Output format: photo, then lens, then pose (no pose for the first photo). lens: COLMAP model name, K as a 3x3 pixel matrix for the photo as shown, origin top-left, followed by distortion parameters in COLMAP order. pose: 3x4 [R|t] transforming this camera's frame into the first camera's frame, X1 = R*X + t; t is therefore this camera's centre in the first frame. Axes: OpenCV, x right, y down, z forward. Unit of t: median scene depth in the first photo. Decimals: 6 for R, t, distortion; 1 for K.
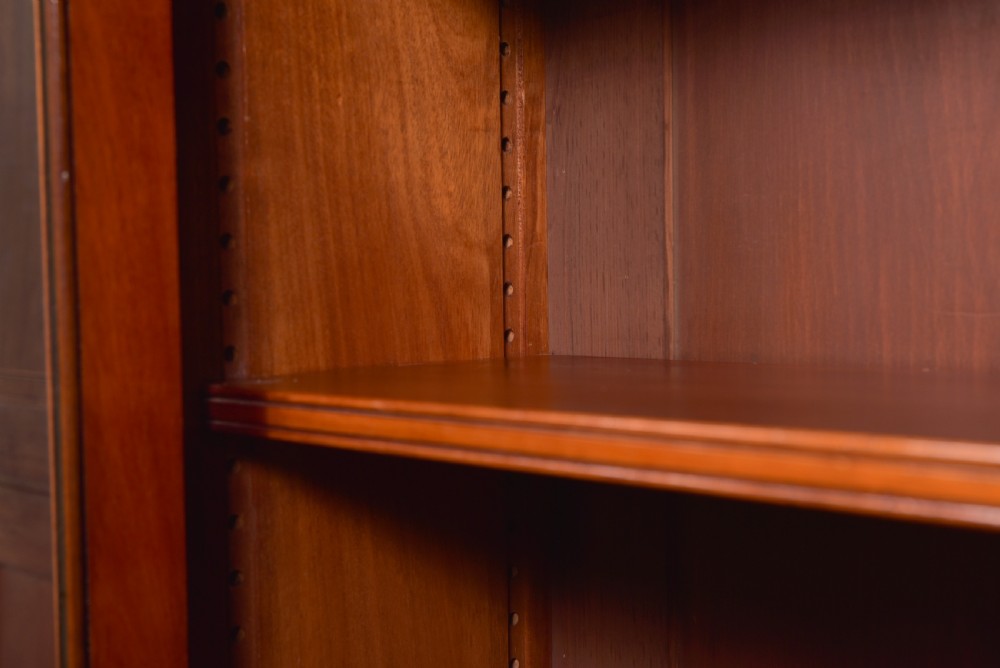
lens RADIAL K [[1422.6, 0, 504.8], [0, 1422.6, 305.6], [0, 0, 1]] dist [0.032572, 0.085622]
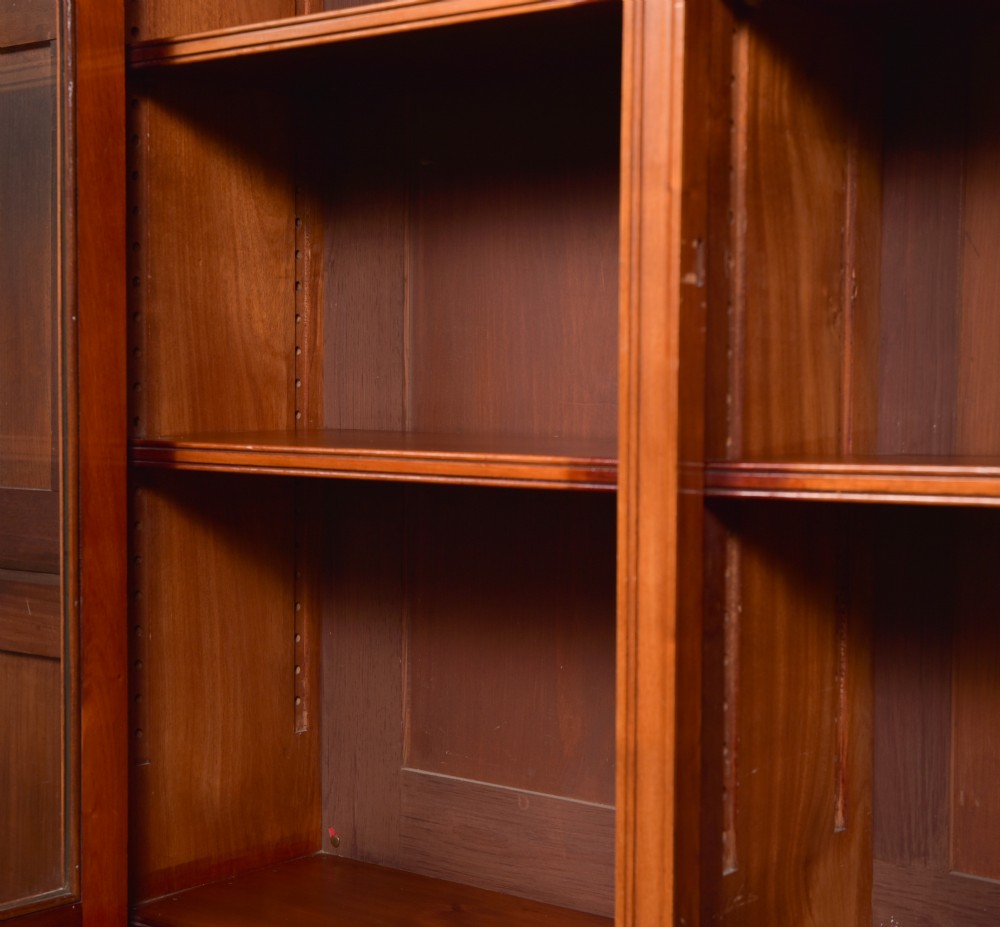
lens RADIAL K [[1665.9, 0, 500.0], [0, 1665.9, 463.5], [0, 0, 1]] dist [0.003079, -0.009365]
pose [[0.984170, 0.009034, 0.176997, -0.107250], [-0.016172, 0.999111, 0.038929, 0.000941], [-0.176488, -0.041176, 0.983441, -0.831616]]
